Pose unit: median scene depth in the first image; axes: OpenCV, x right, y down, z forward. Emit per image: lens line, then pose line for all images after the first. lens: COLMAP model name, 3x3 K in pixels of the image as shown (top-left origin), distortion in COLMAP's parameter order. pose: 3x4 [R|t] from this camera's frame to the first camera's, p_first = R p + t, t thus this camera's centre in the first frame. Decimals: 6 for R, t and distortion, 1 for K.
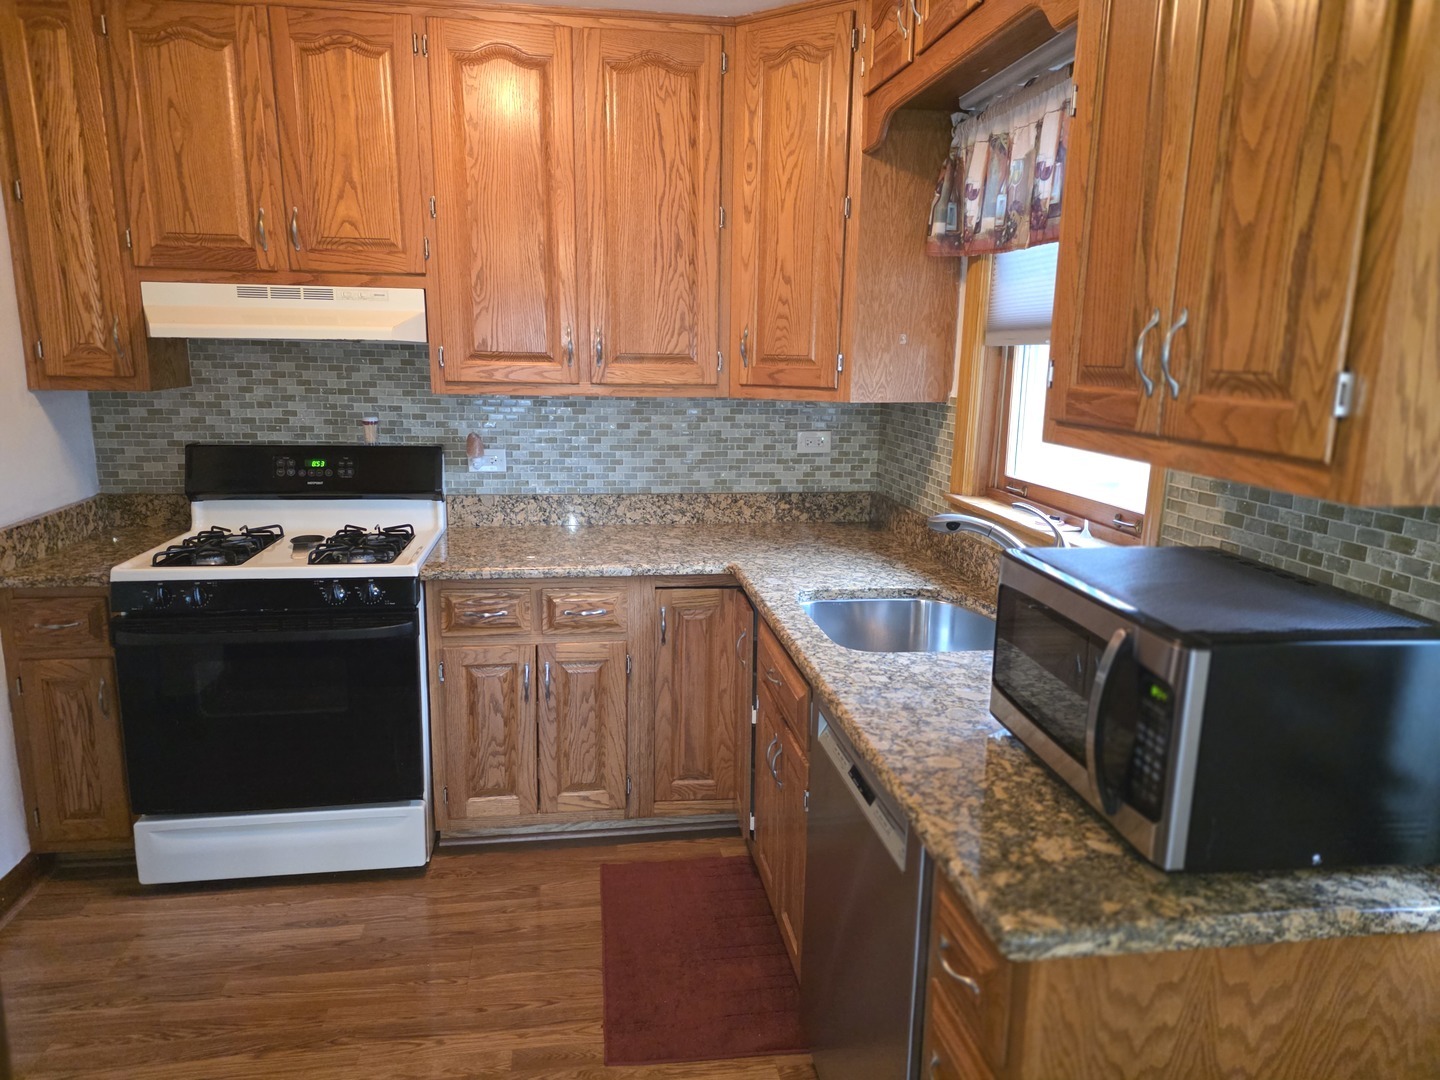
lens RADIAL K [[944.2, 0, 711.9], [0, 944.2, 545.9], [0, 0, 1]] dist [0.112541, -0.141264]
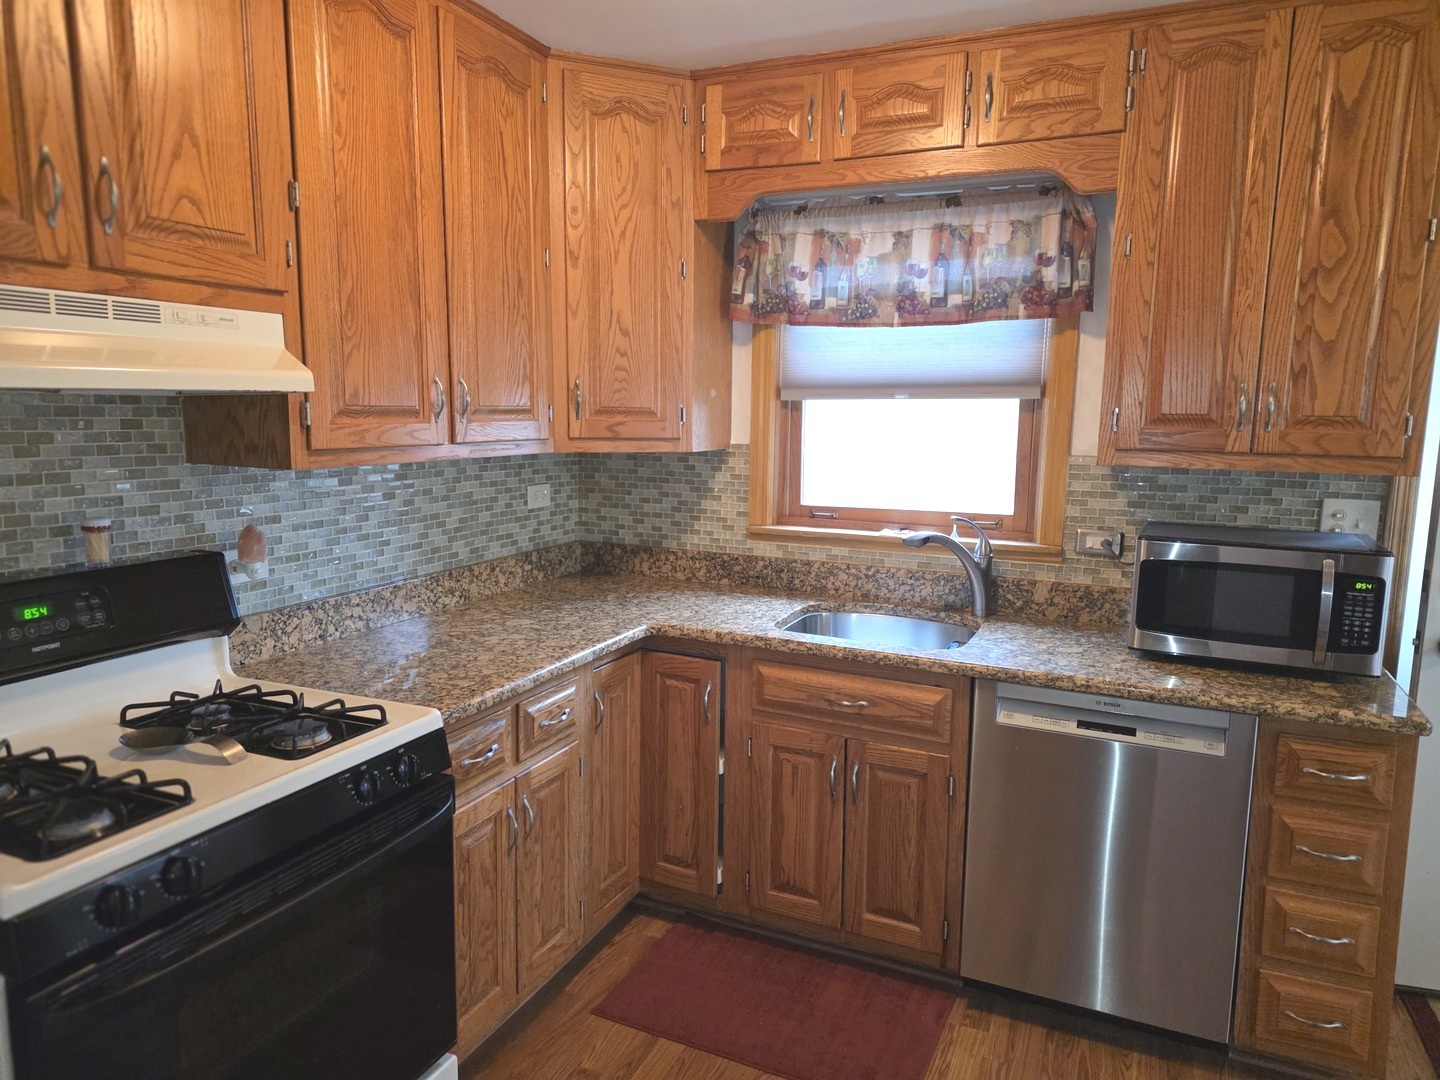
lens RADIAL K [[944.2, 0, 711.9], [0, 944.2, 545.9], [0, 0, 1]] dist [0.112541, -0.141264]
pose [[0.534196, -0.131897, 0.835008, -0.712106], [0.168219, 0.984585, 0.047906, -0.091396], [-0.828454, 0.114873, 0.548149, 0.404258]]
